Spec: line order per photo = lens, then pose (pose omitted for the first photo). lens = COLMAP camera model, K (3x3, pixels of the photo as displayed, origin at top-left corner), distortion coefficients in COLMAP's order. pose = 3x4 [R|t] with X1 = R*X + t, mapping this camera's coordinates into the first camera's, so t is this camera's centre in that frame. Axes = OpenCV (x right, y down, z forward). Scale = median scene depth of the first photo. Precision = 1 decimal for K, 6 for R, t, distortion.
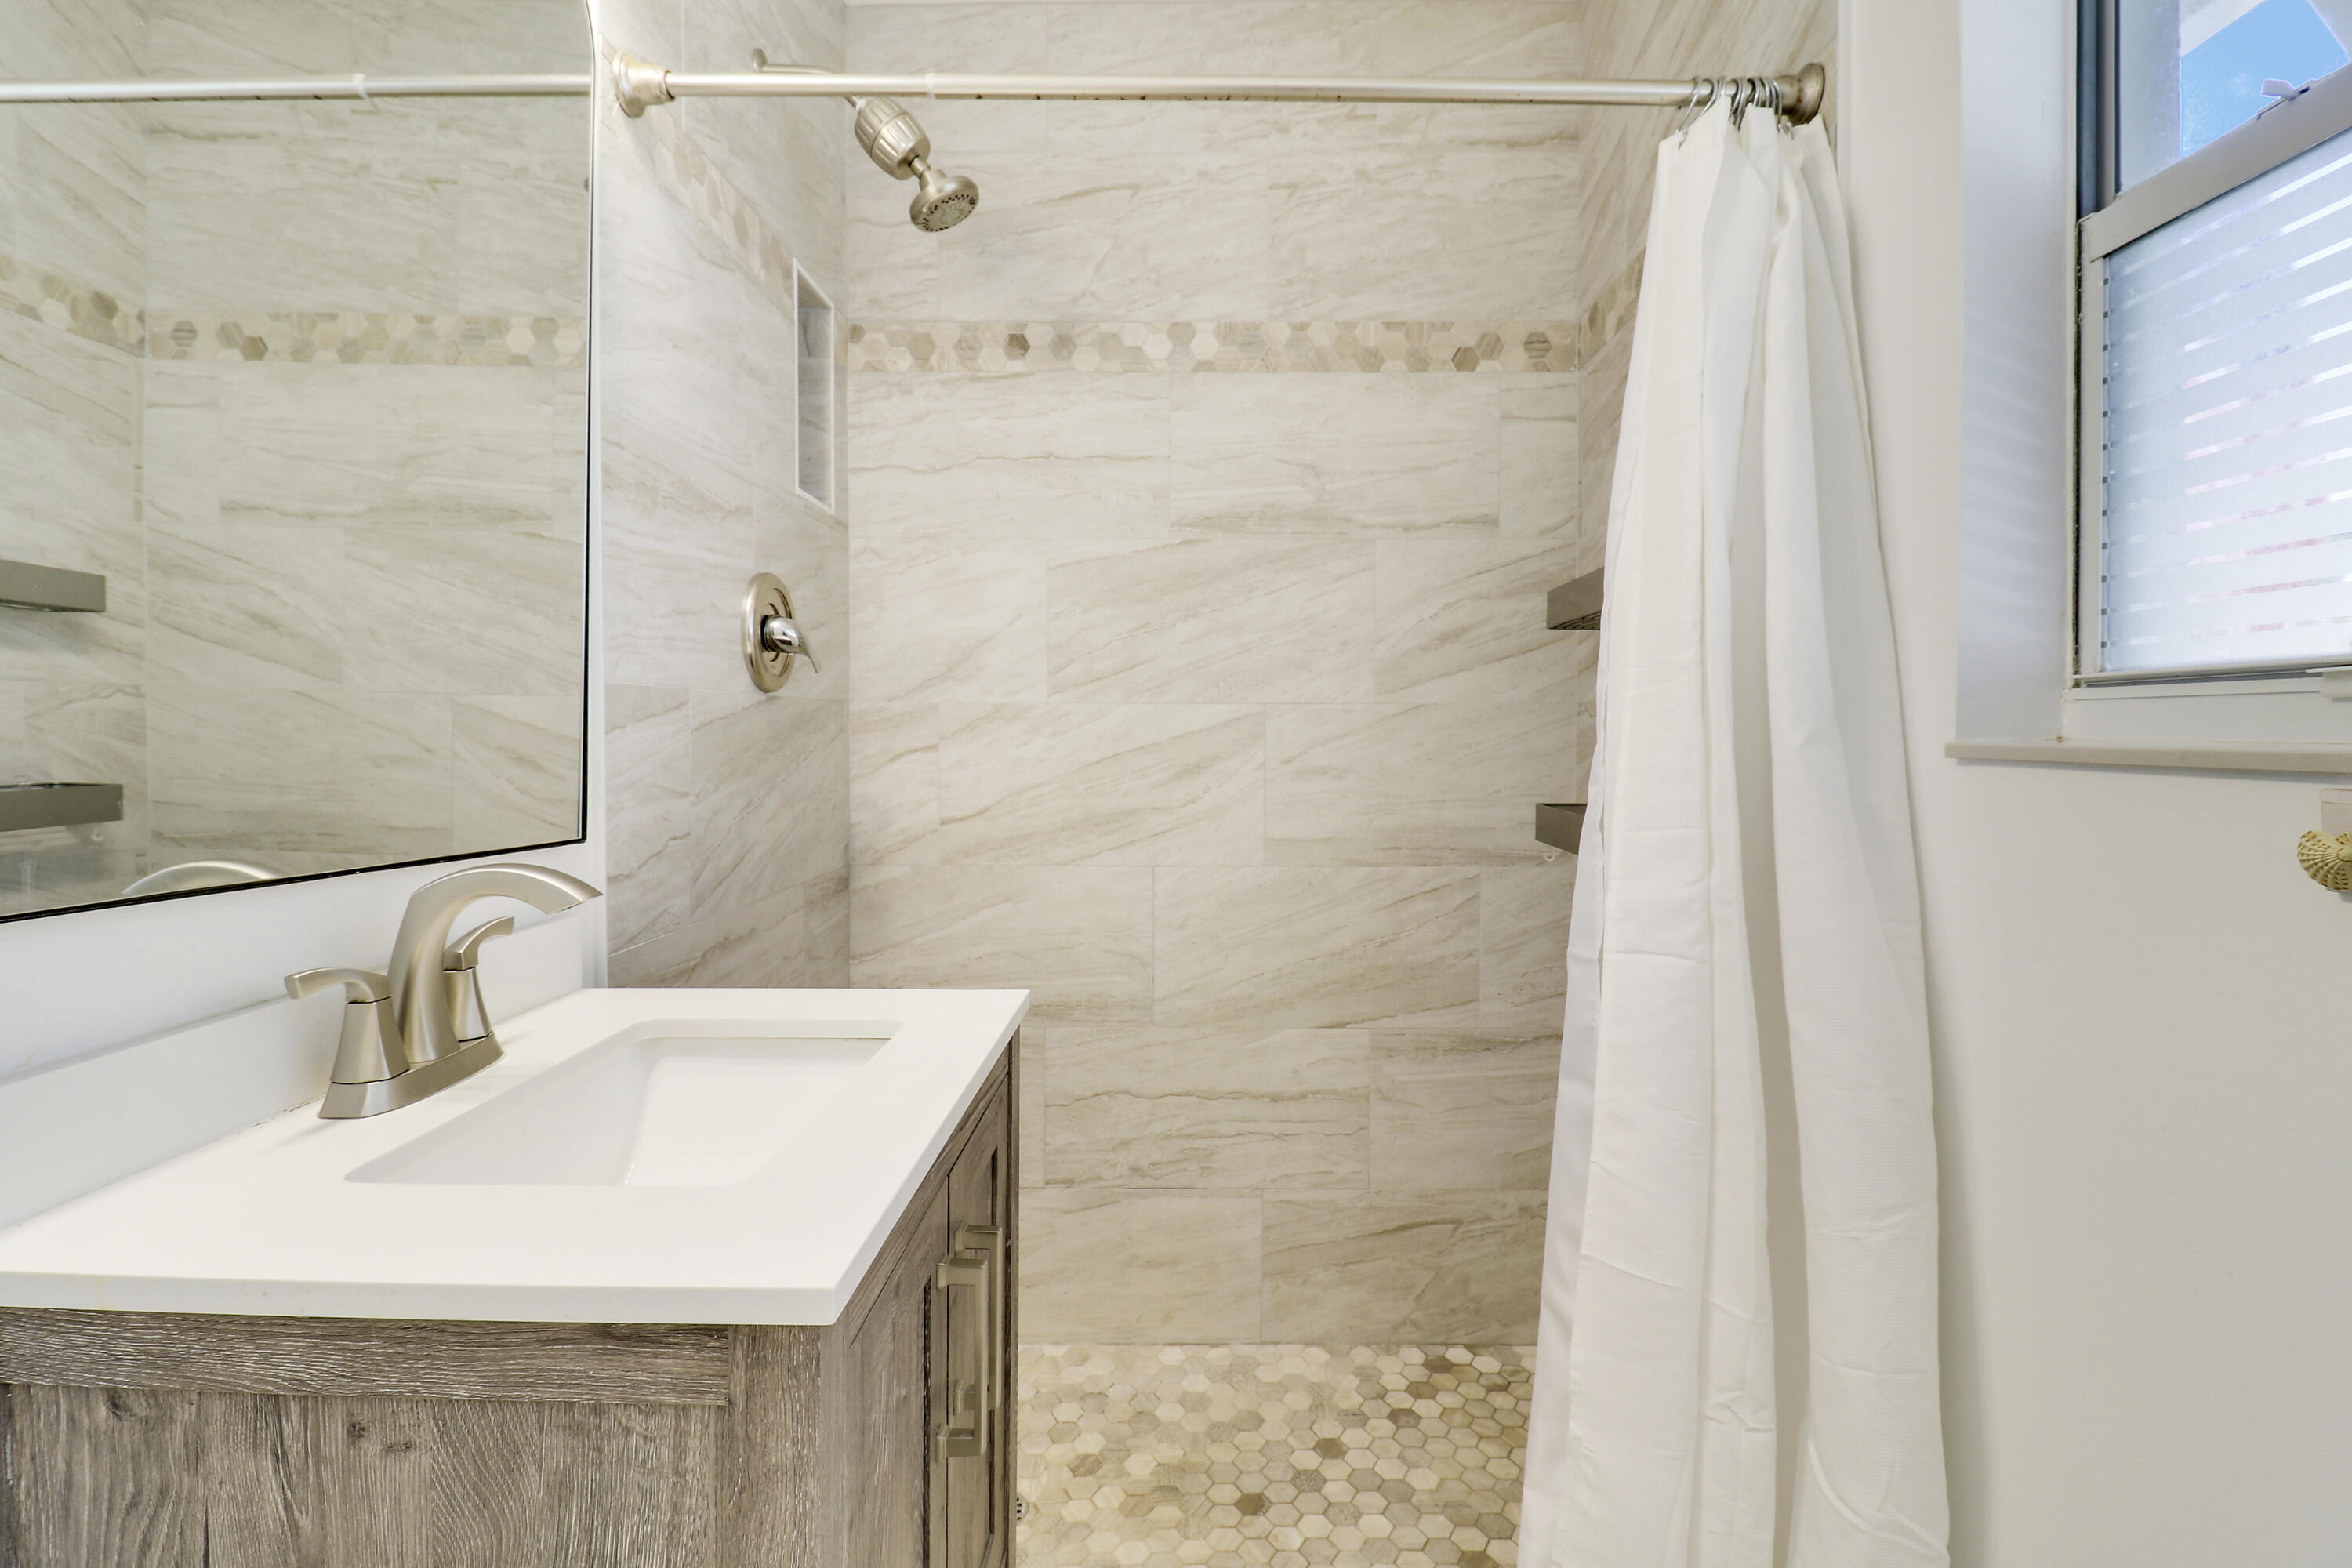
lens RADIAL K [[1085.9, 0, 1171.3], [0, 1085.9, 803.9], [0, 0, 1]] dist [-0.001207, -0.015366]
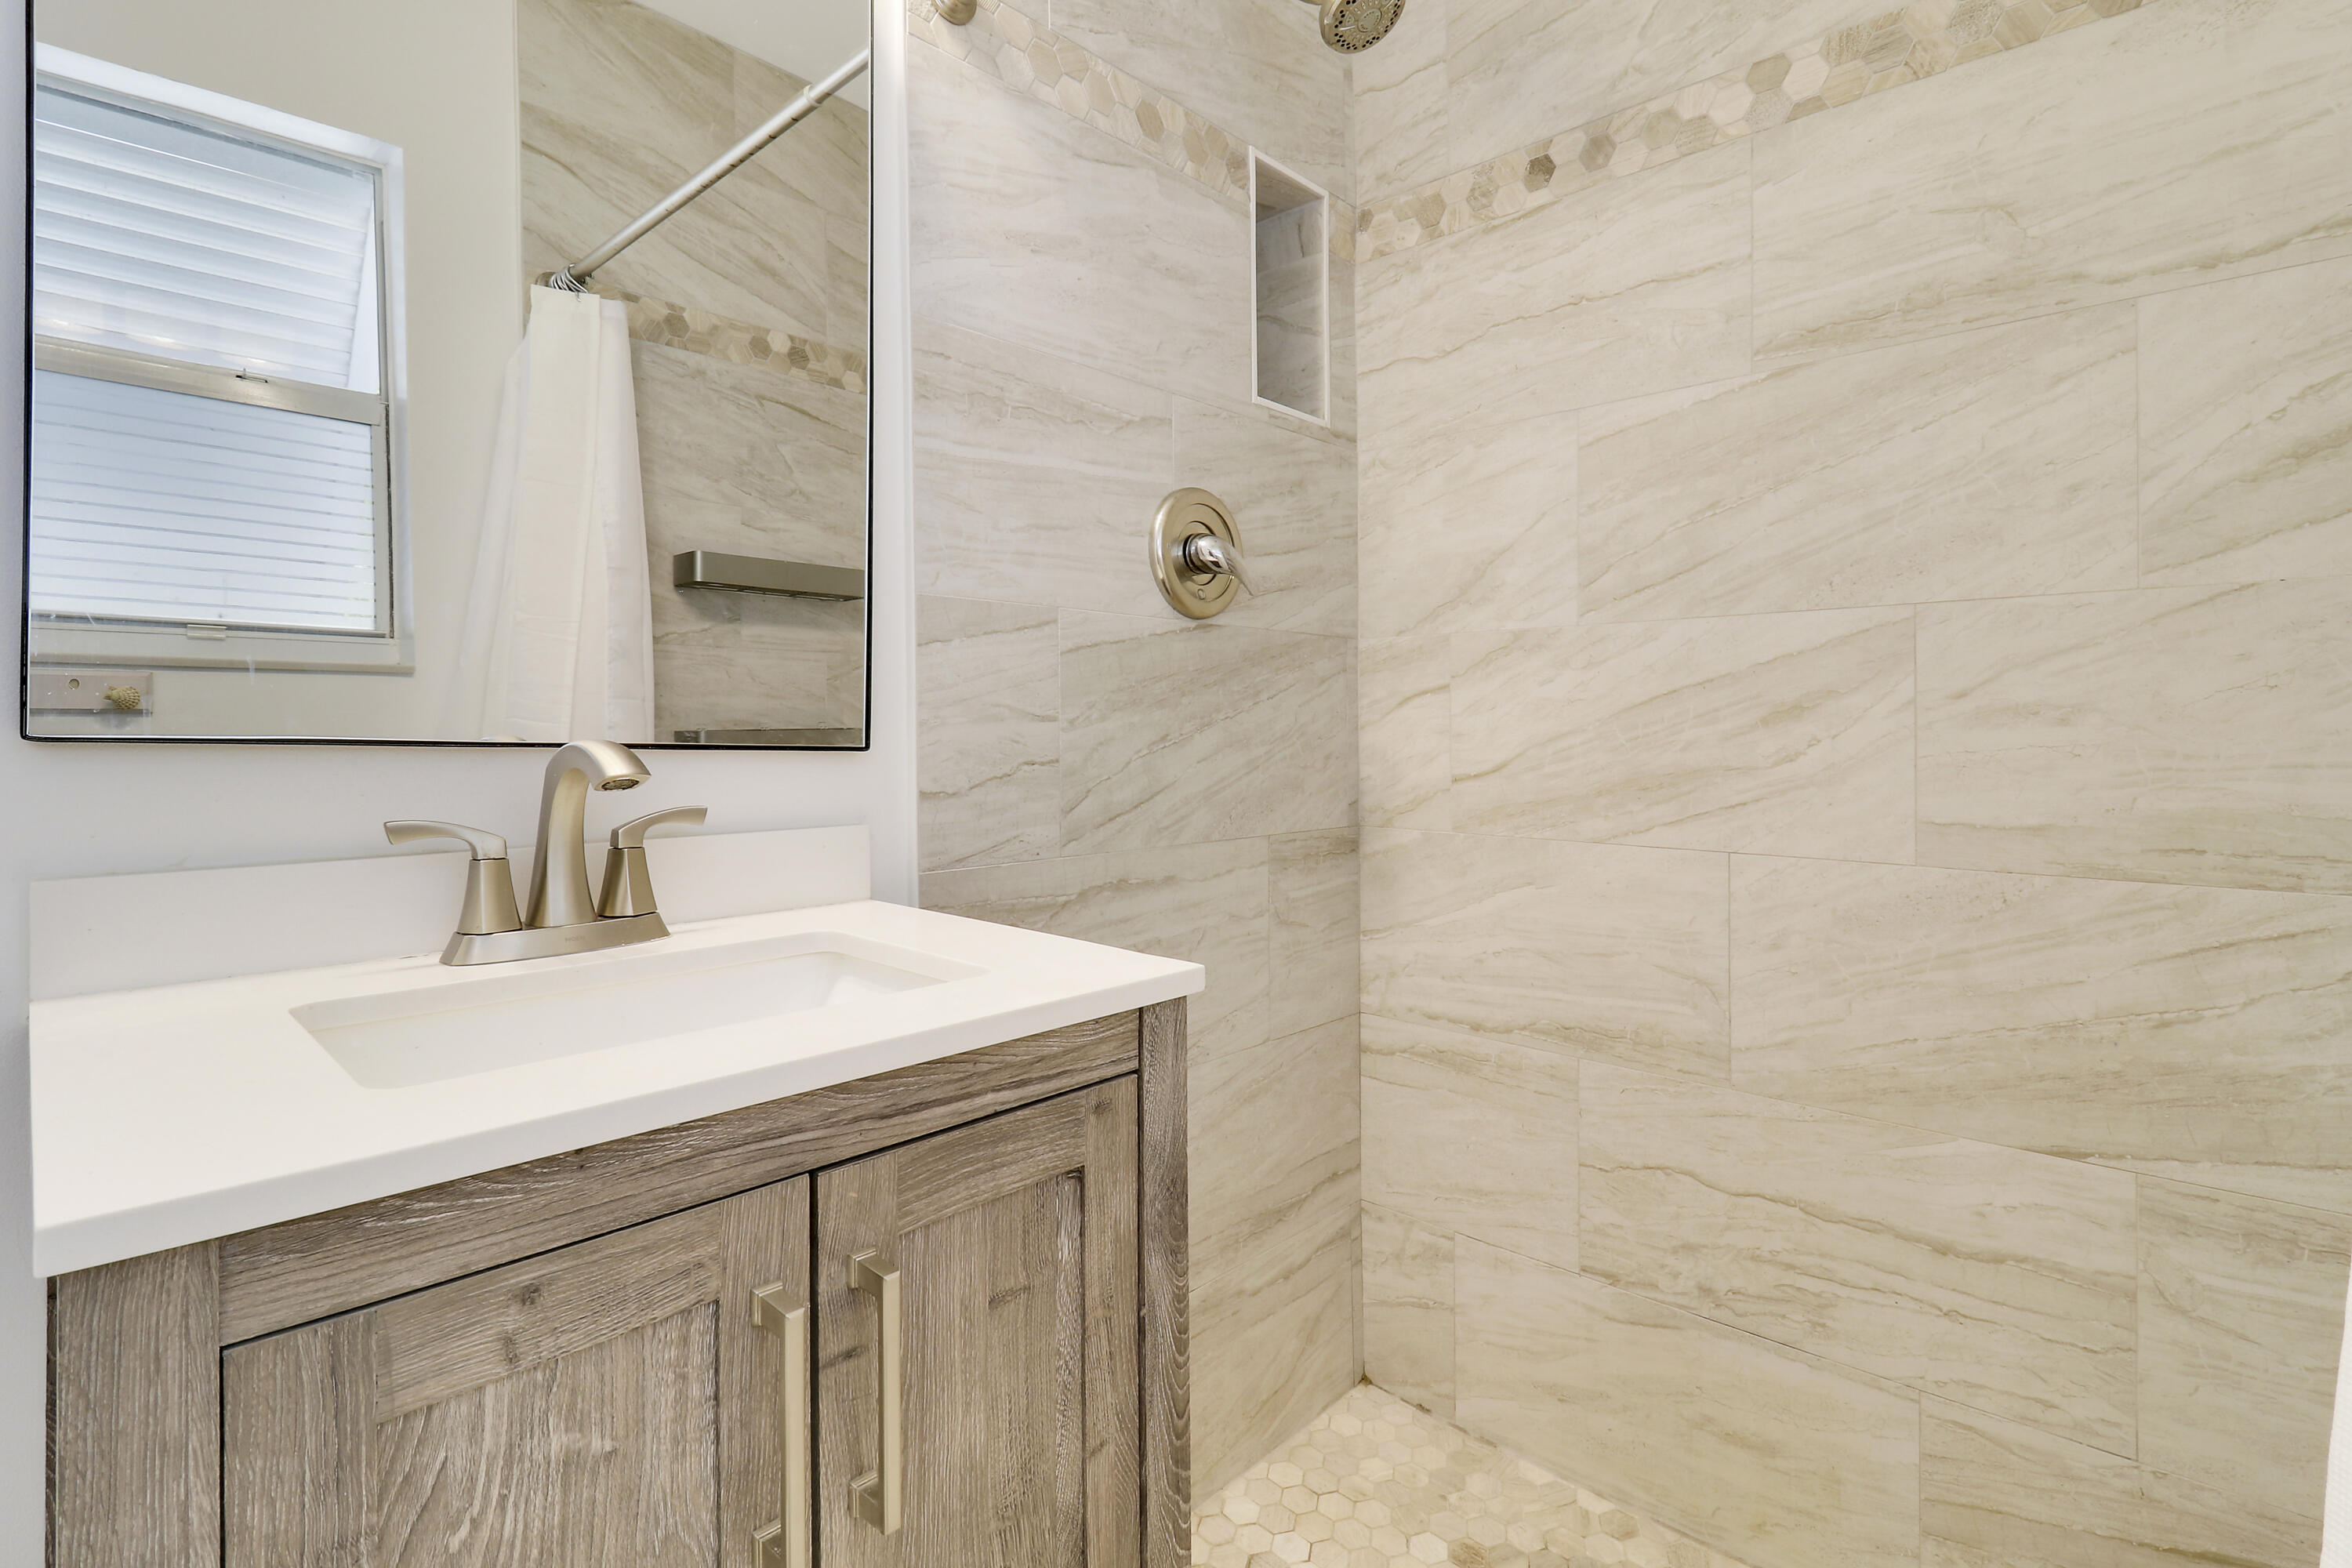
lens RADIAL K [[1096.5, 0, 1183.1], [0, 1096.5, 751.8], [0, 0, 1]] dist [0.000673, -0.013930]
pose [[0.737928, 0.013536, -0.674743, 0.199425], [-0.045167, 0.998548, -0.029365, 0.029922], [0.673366, 0.052146, 0.737468, 0.255907]]
